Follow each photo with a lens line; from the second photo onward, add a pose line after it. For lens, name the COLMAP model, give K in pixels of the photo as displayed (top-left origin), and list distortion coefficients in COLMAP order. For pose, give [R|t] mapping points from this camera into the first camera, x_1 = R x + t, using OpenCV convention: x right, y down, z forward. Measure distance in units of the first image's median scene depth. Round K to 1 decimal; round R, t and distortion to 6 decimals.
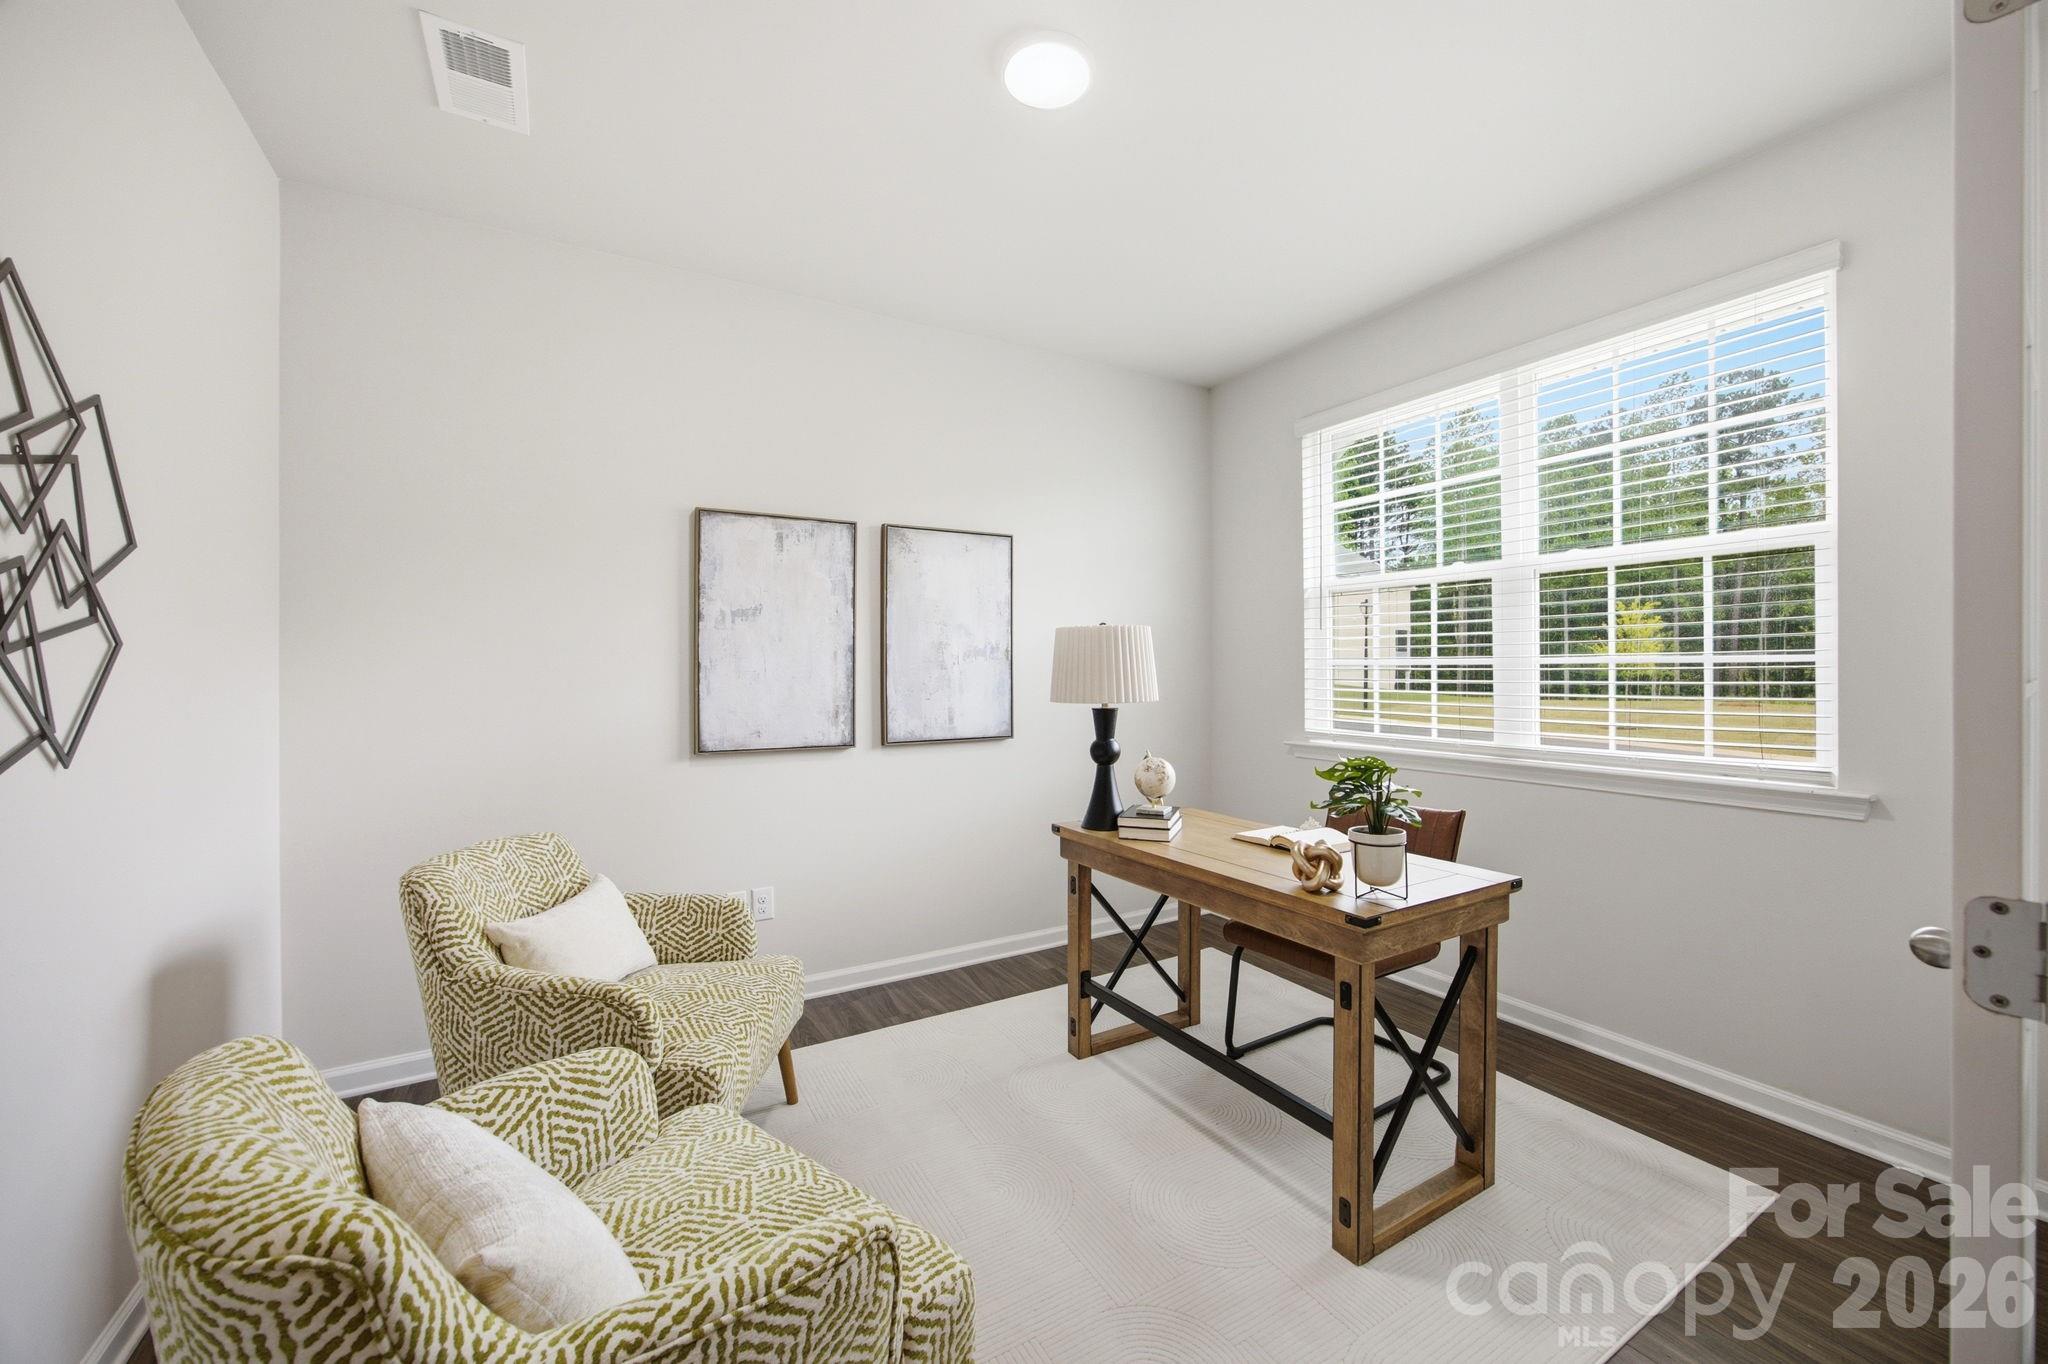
lens RADIAL K [[787.6, 0, 1028.1], [0, 787.6, 672.5], [0, 0, 1]] dist [-0.000315, 0.000087]
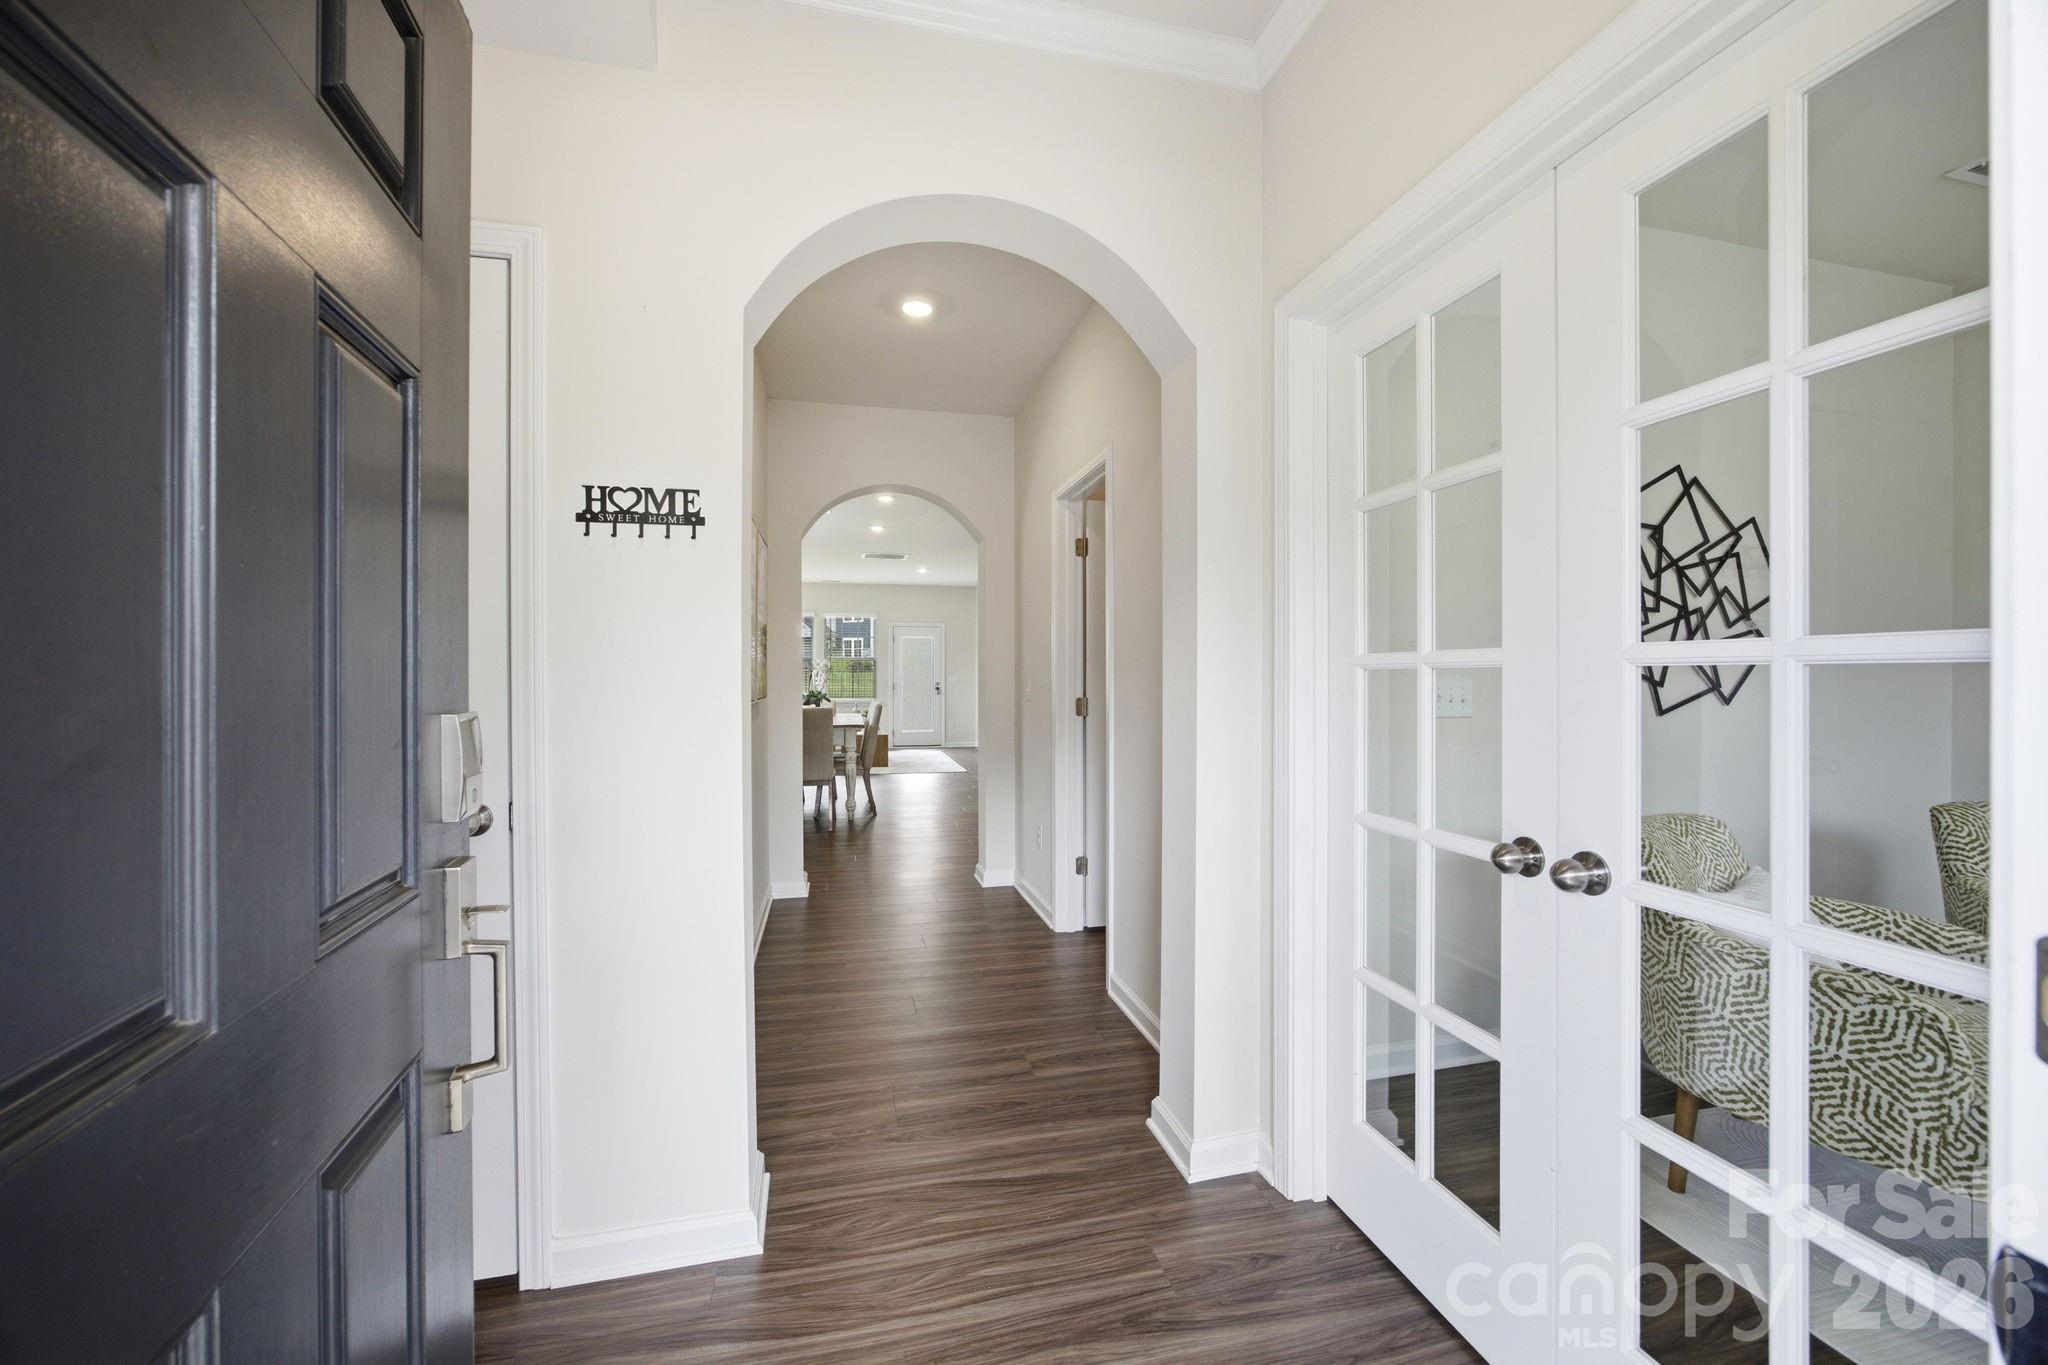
lens RADIAL K [[787.6, 0, 1028.1], [0, 787.6, 673.0], [0, 0, 1]] dist [-0.000315, 0.000087]
pose [[-0.289531, 0.000869, -0.957168, 1.369936], [-0.004670, 0.999986, 0.002320, 0.043169], [0.957157, 0.005141, -0.289523, -0.175319]]
